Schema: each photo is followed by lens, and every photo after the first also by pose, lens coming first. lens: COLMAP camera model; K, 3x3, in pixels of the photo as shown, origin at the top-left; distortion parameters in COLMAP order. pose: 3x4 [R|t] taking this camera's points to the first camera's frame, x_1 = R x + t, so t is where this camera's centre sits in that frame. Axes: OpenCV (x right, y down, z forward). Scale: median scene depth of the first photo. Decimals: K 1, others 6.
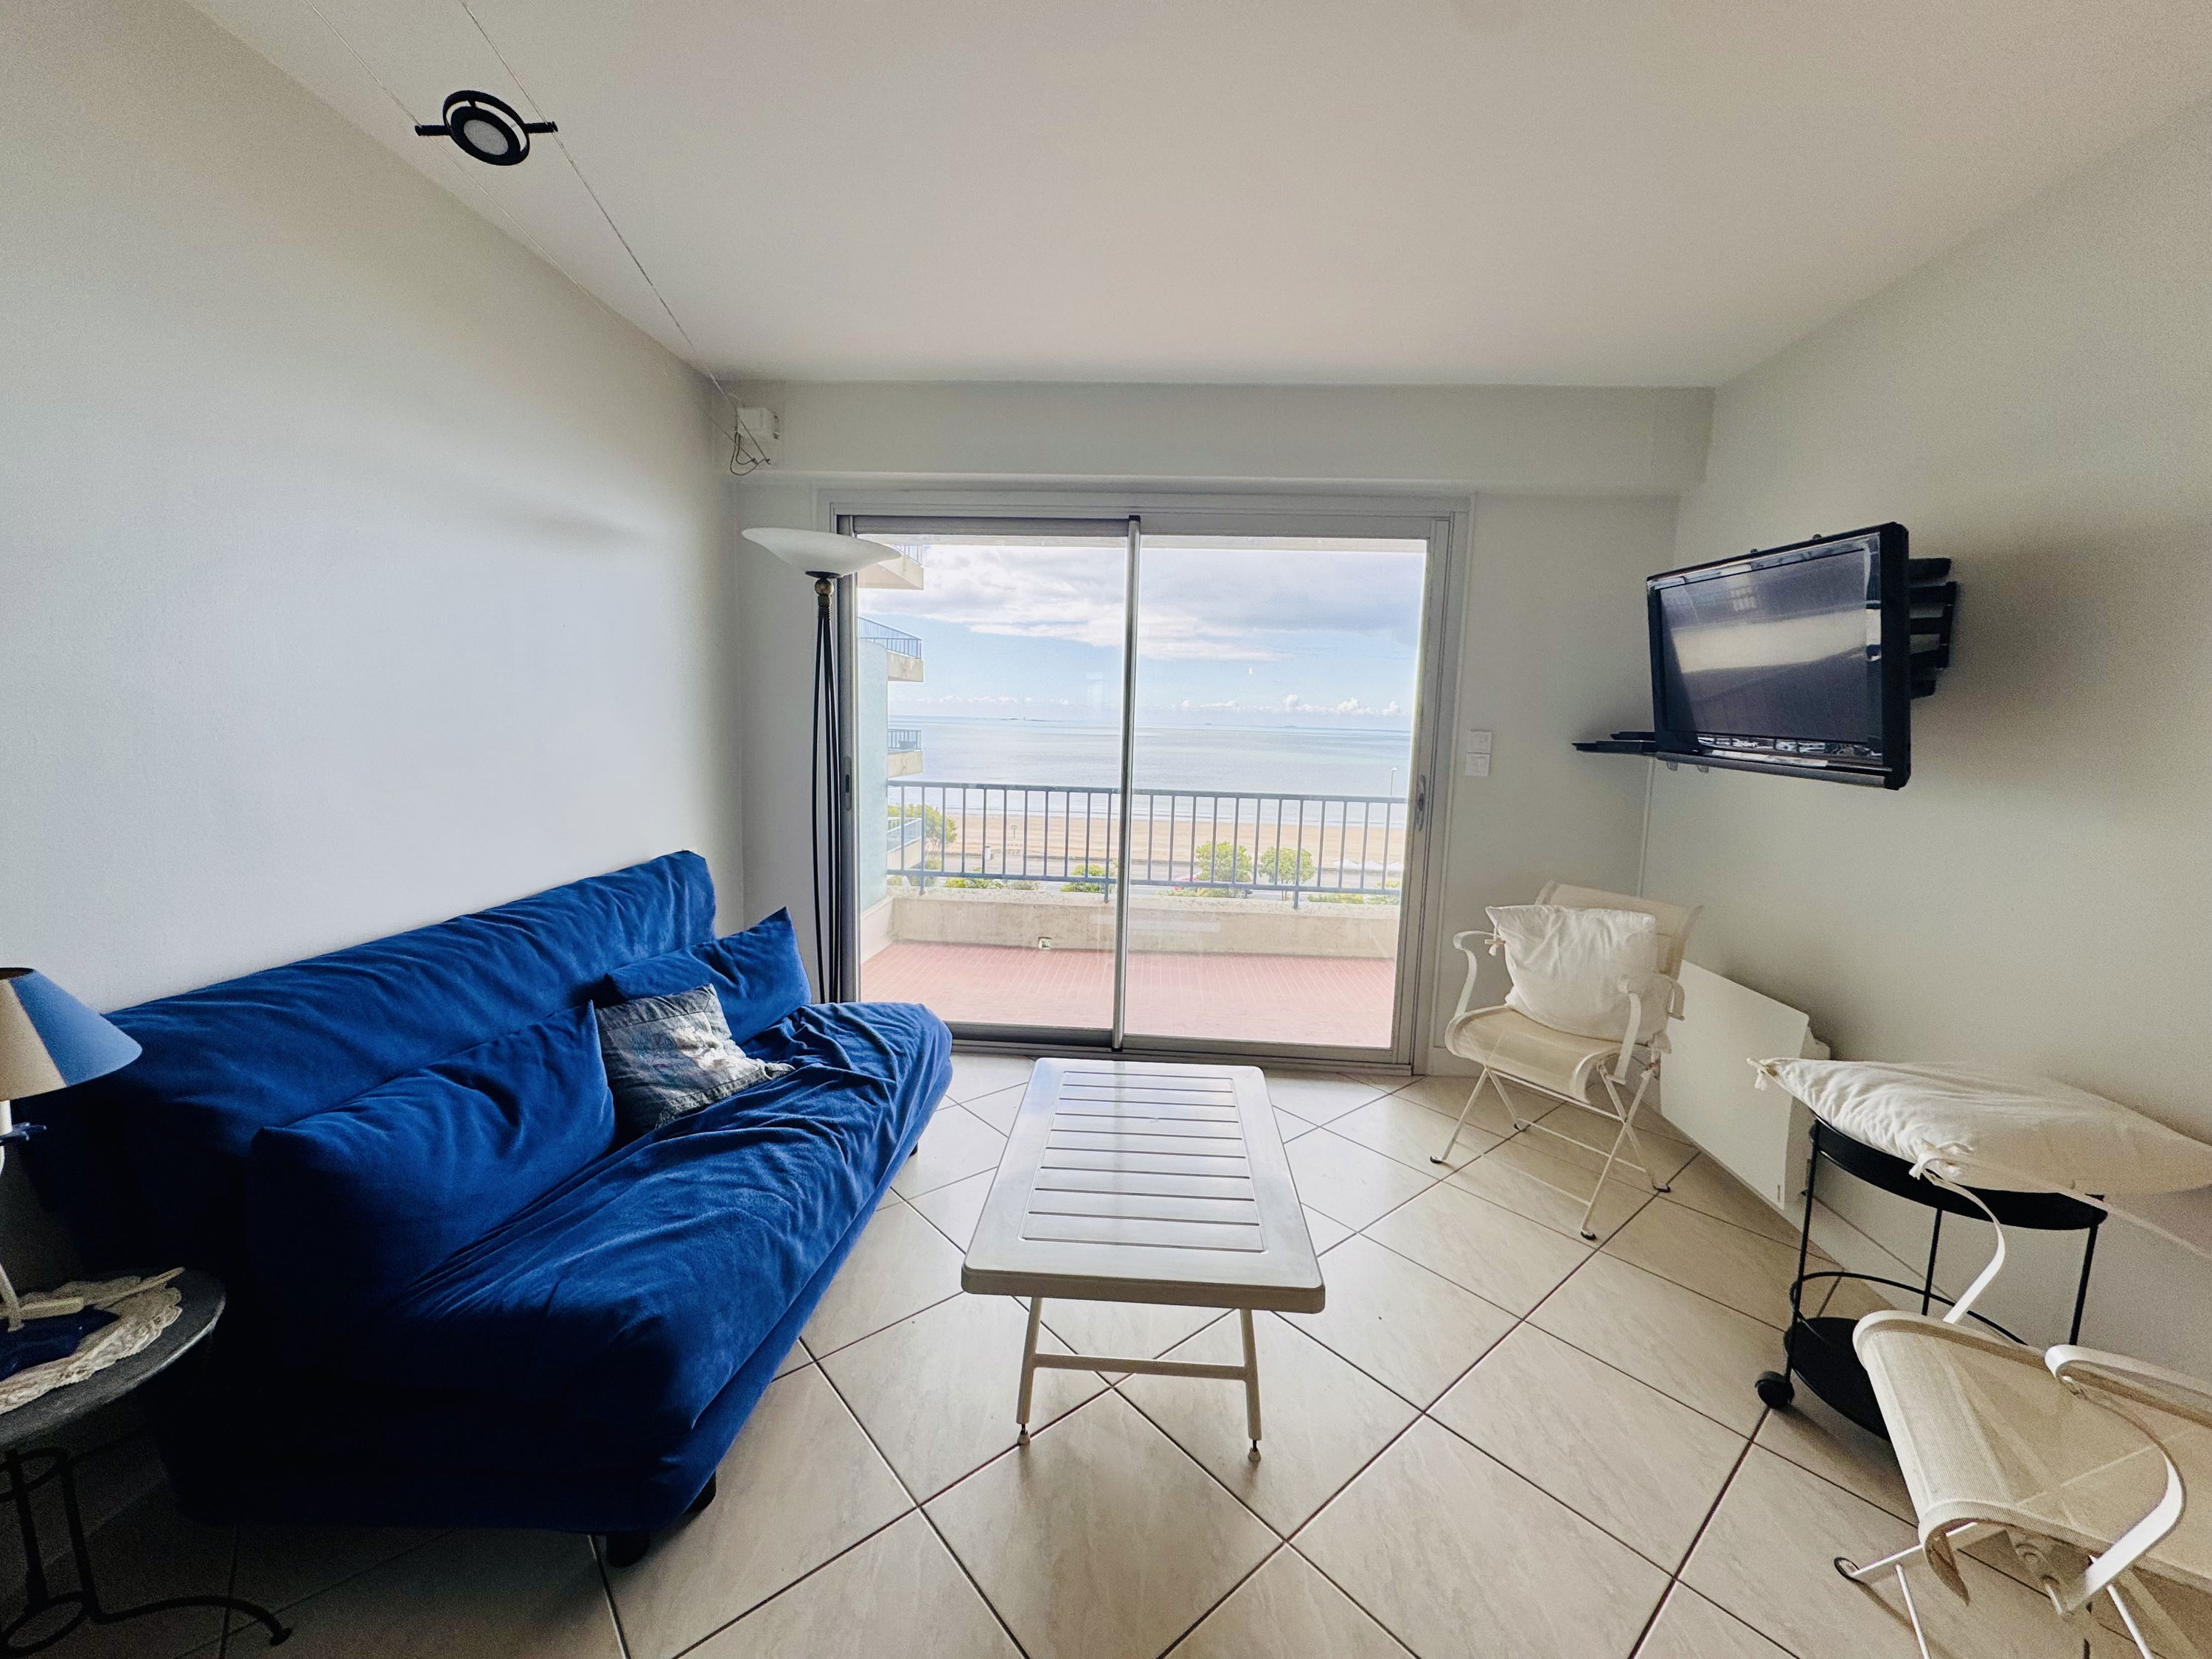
lens RADIAL K [[887.2, 0, 1106.0], [0, 887.2, 829.5], [0, 0, 1]] dist [0.000859, 0.000128]
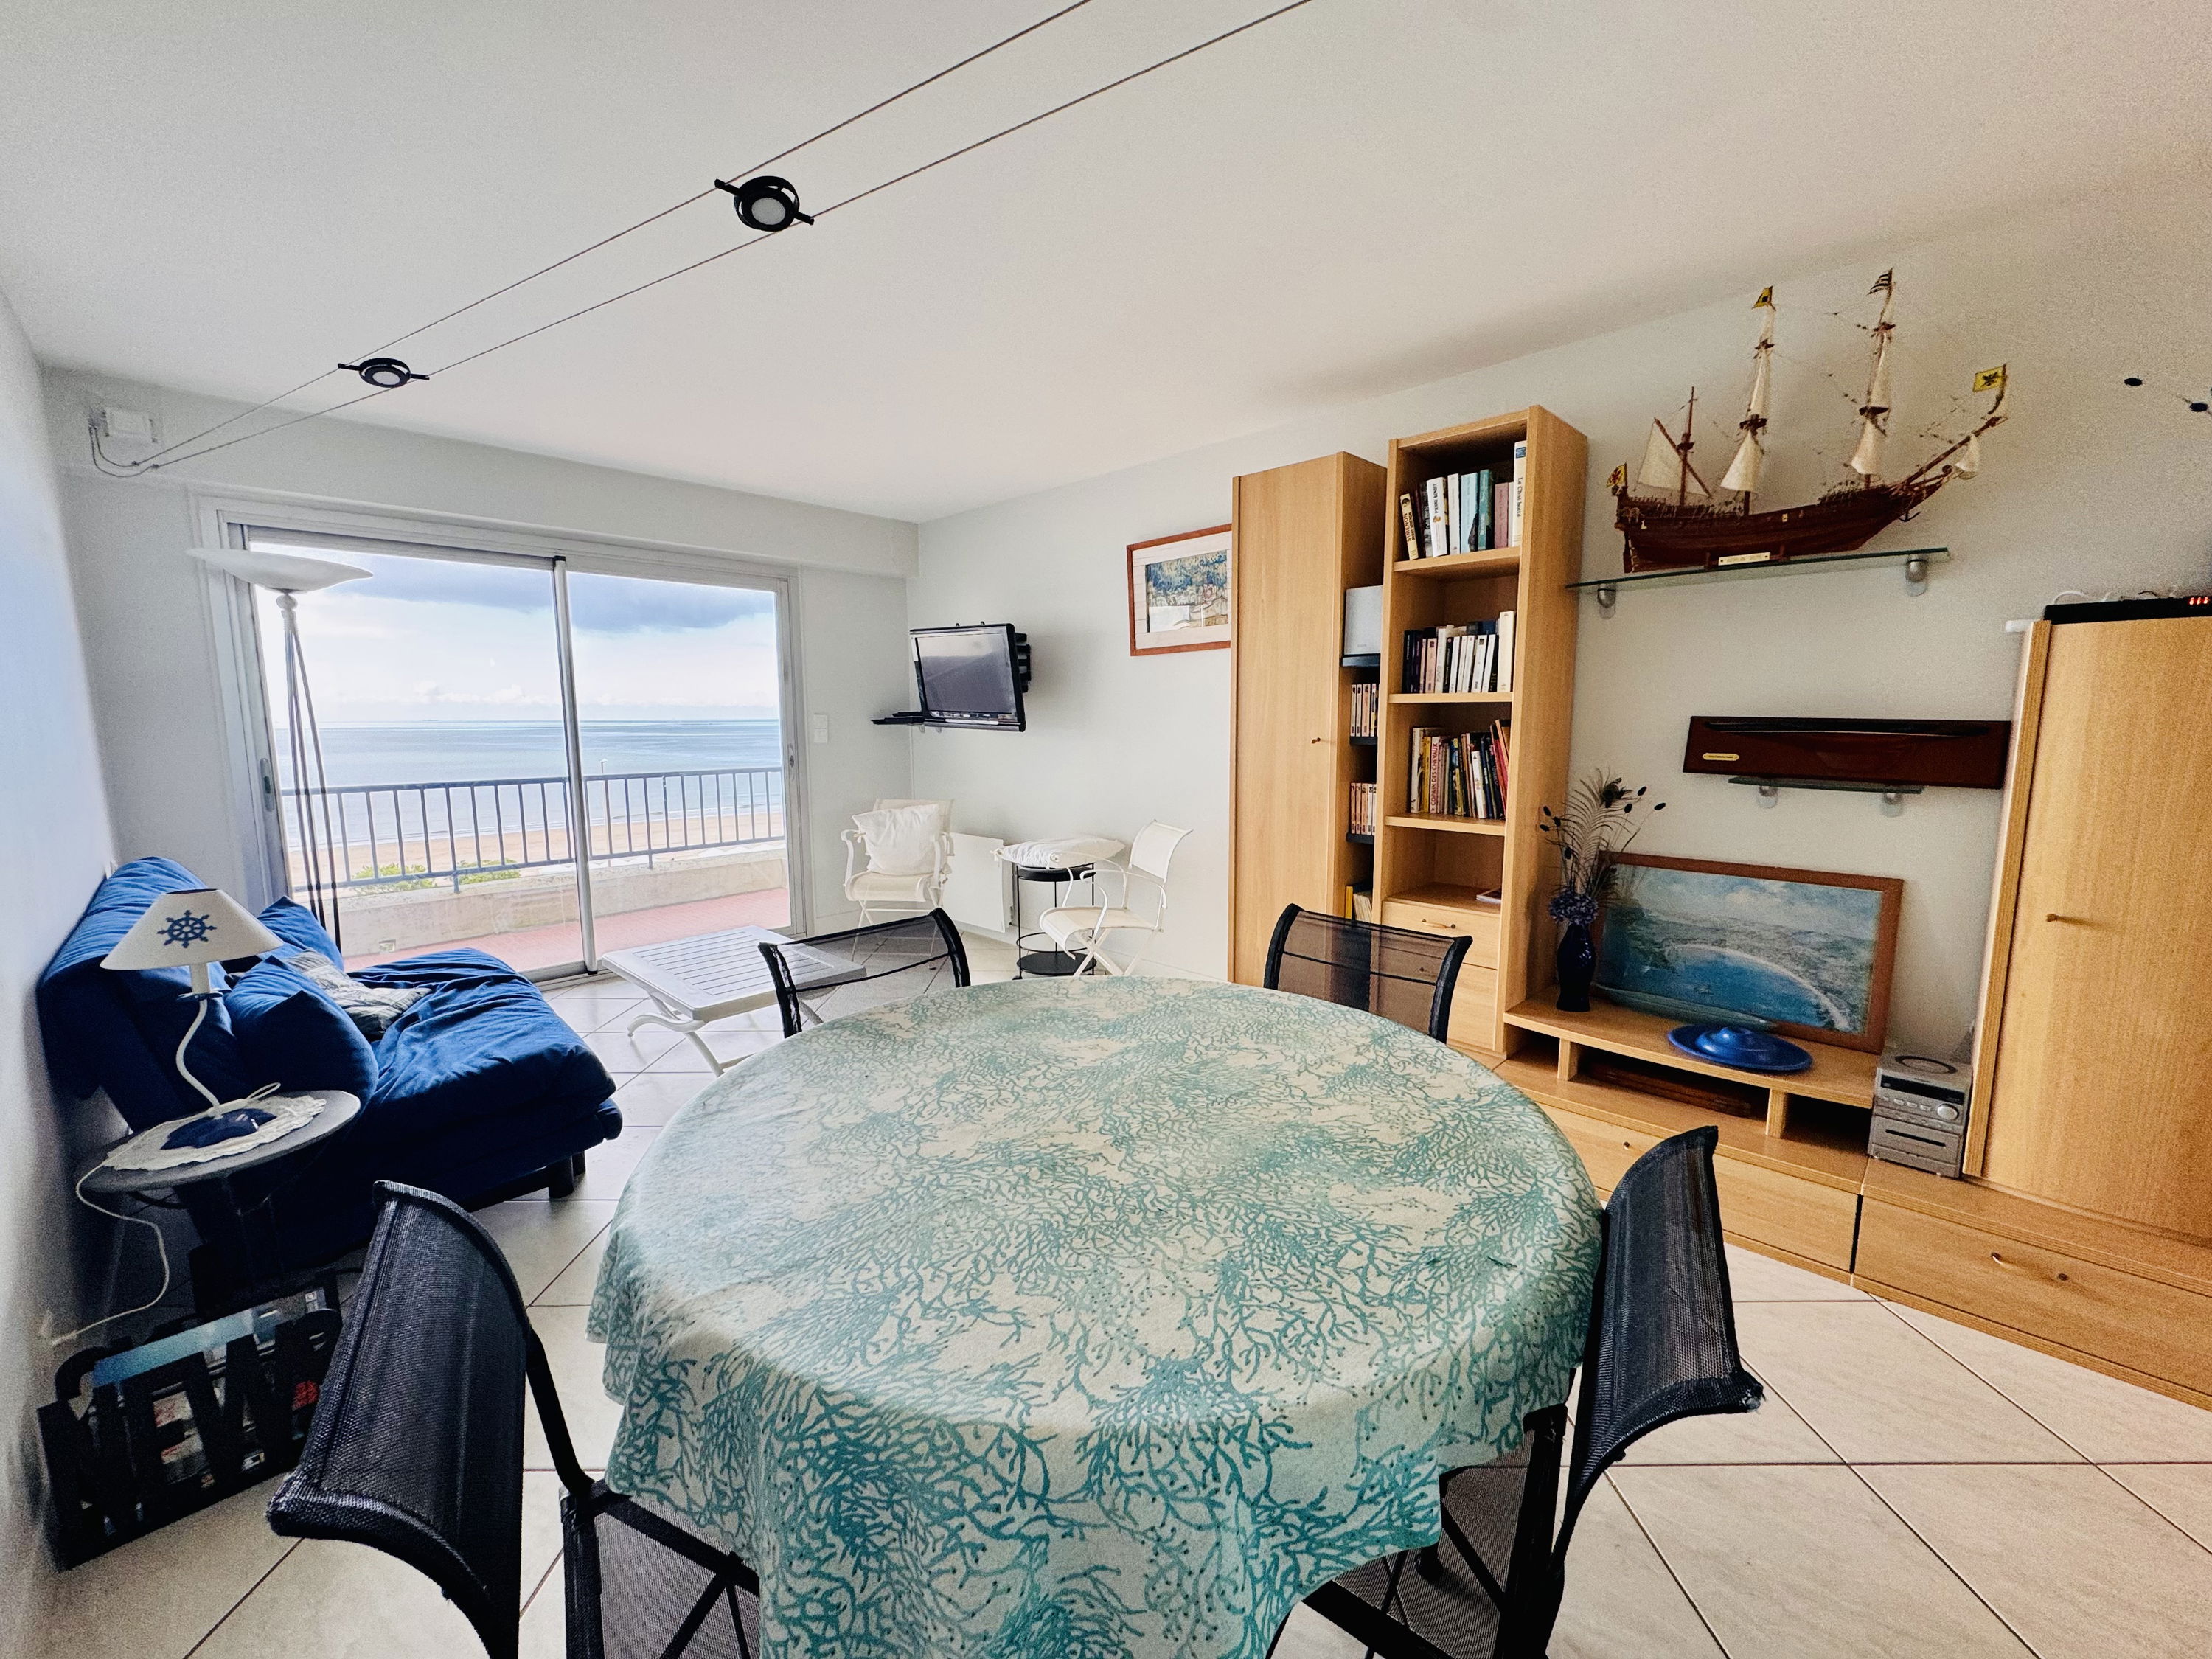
lens RADIAL K [[880.8, 0, 1104.6], [0, 880.8, 824.5], [0, 0, 1]] dist [-0.001919, -0.000006]
pose [[0.653720, -0.123518, 0.746588, -0.582316], [0.115134, 0.991338, 0.063197, 0.057766], [-0.747927, 0.044645, 0.662278, -0.548592]]
